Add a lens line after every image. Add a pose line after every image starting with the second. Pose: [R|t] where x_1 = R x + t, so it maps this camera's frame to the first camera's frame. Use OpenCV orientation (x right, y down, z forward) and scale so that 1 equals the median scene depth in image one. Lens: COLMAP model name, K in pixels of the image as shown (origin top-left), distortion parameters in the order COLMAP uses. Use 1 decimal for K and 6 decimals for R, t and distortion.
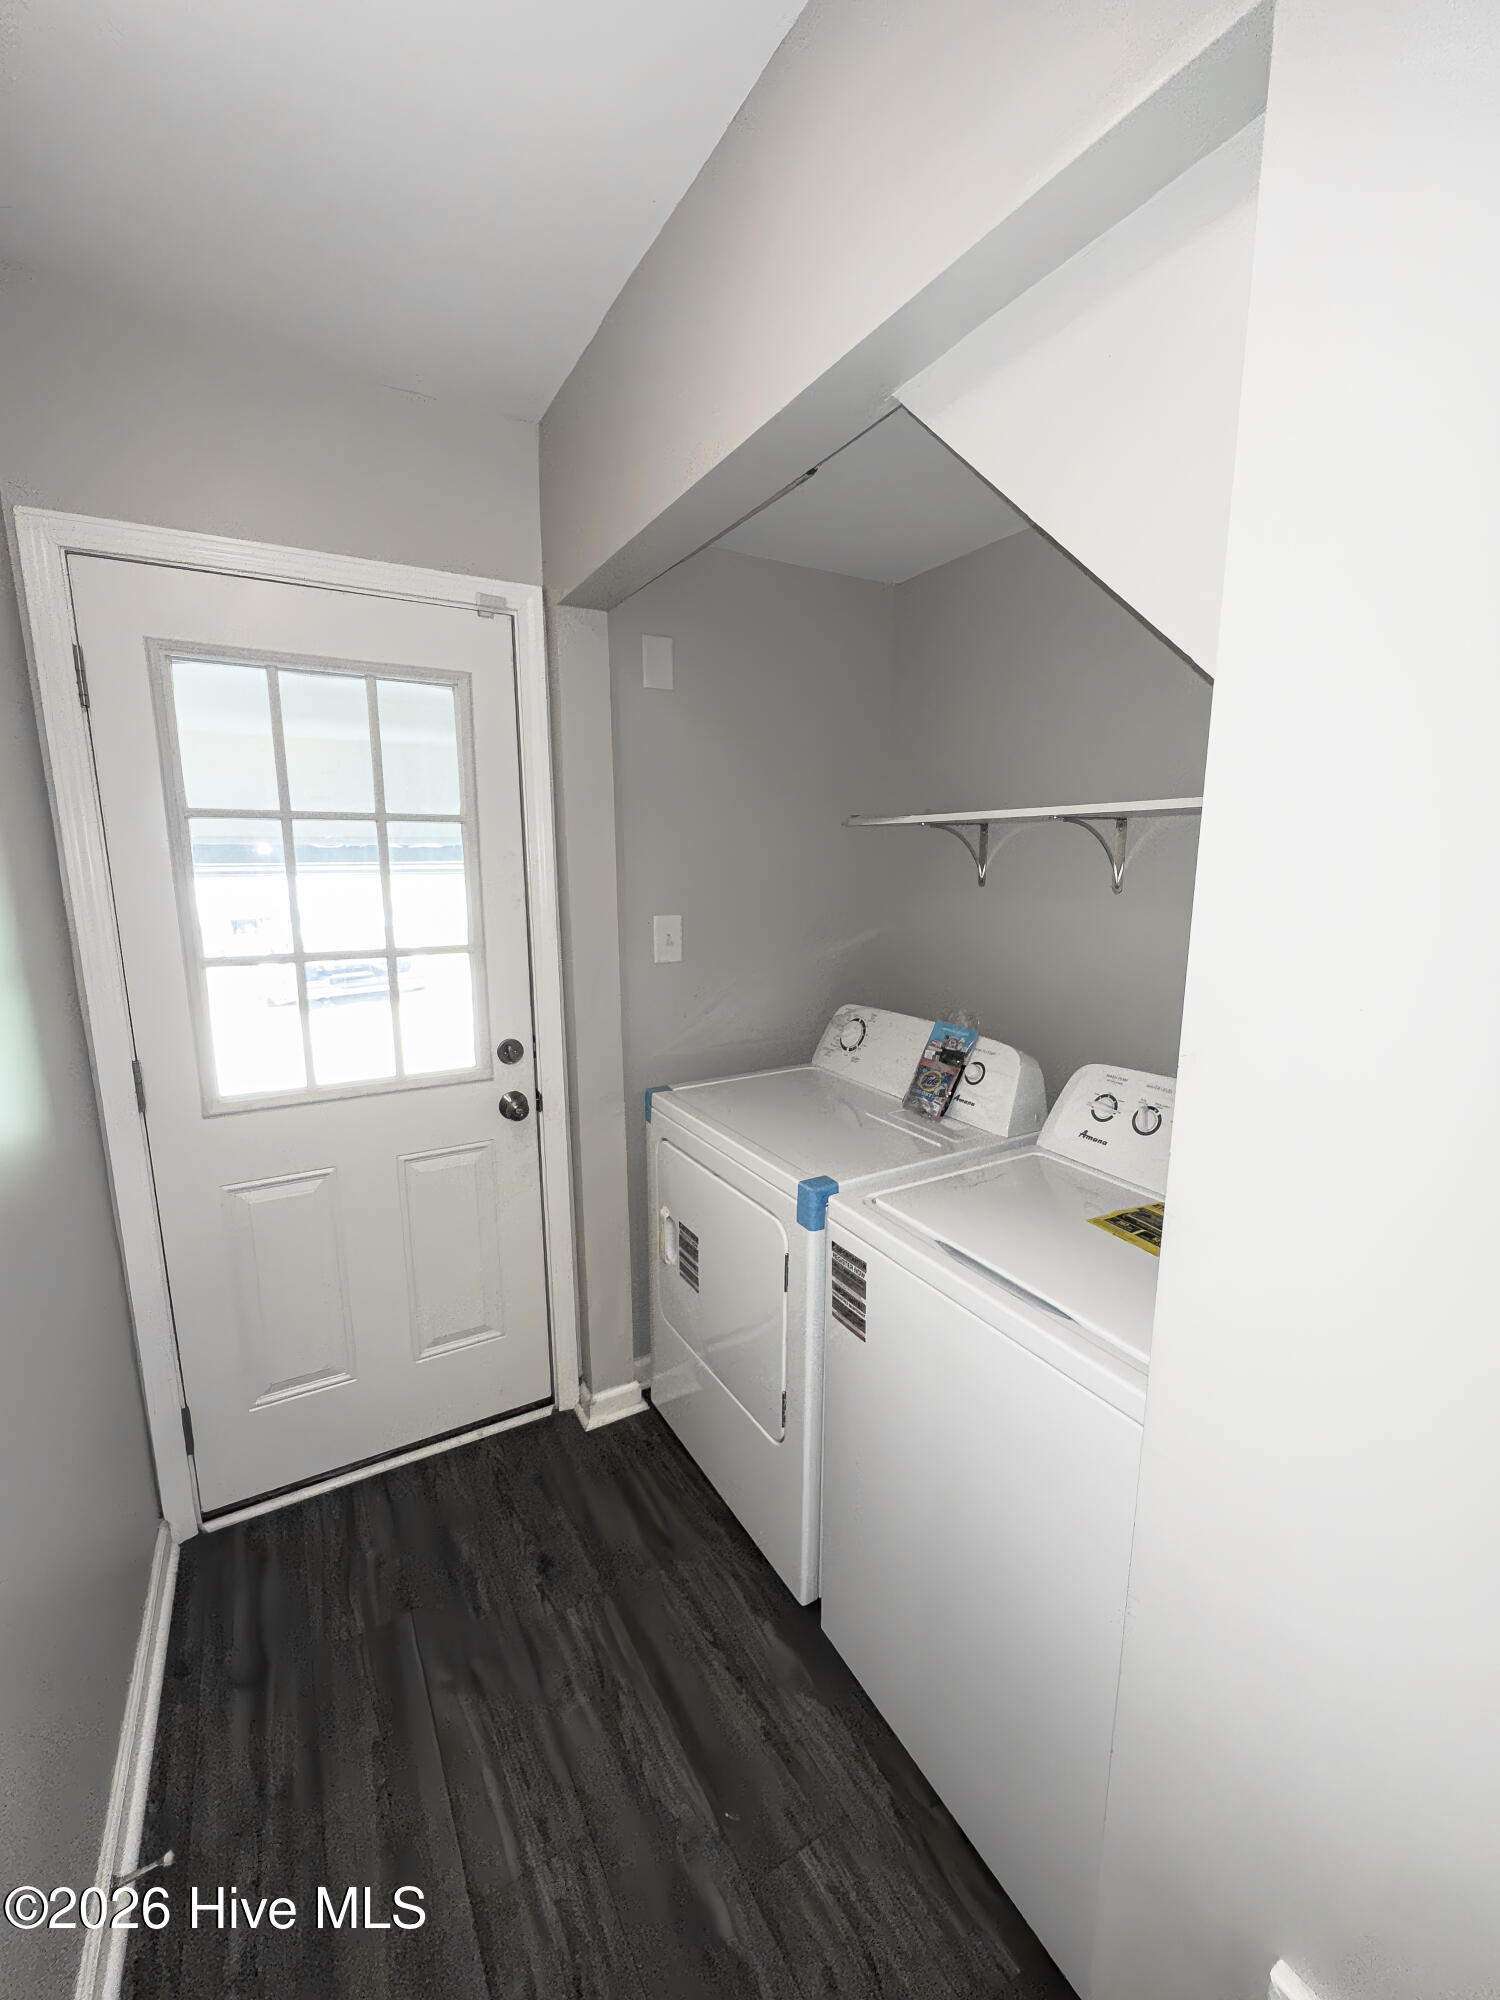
lens RADIAL K [[836.0, 0, 750.0], [0, 836.0, 1000.0], [0, 0, 1]] dist [-0.002592, 0.000125]
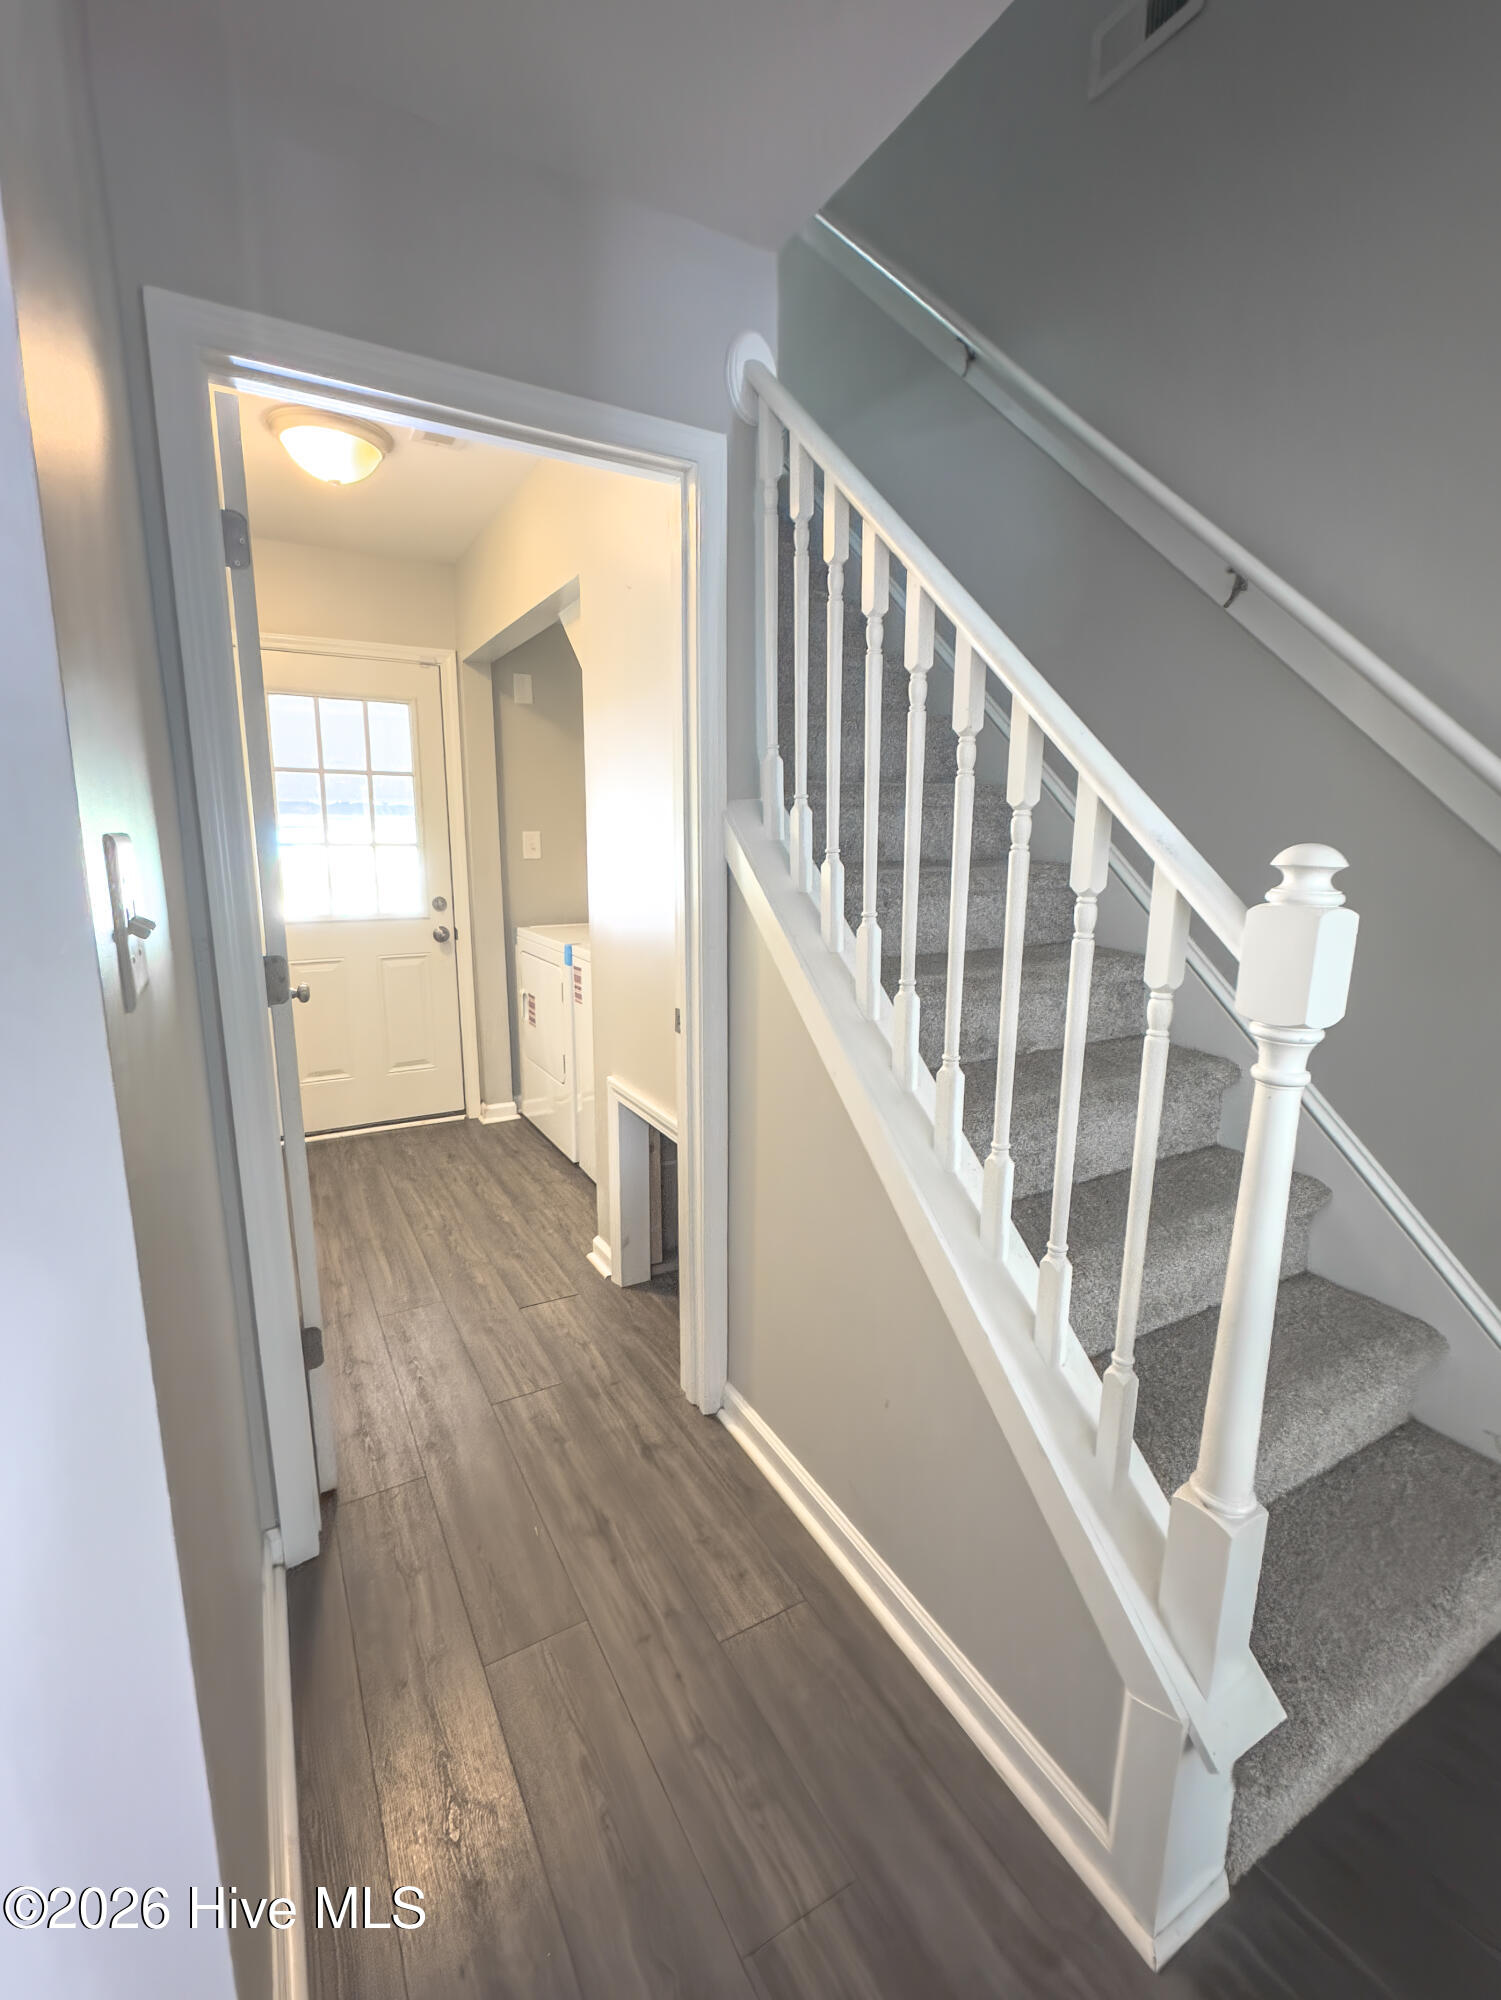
lens RADIAL K [[897.9, 0, 750.5], [0, 897.9, 1000.0], [0, 0, 1]] dist [-0.001290, -0.000003]
pose [[0.999922, 0.009357, -0.008245, 0.423572], [-0.009274, 0.999907, 0.009986, 0.255034], [0.008338, -0.009909, 0.999916, -0.984842]]
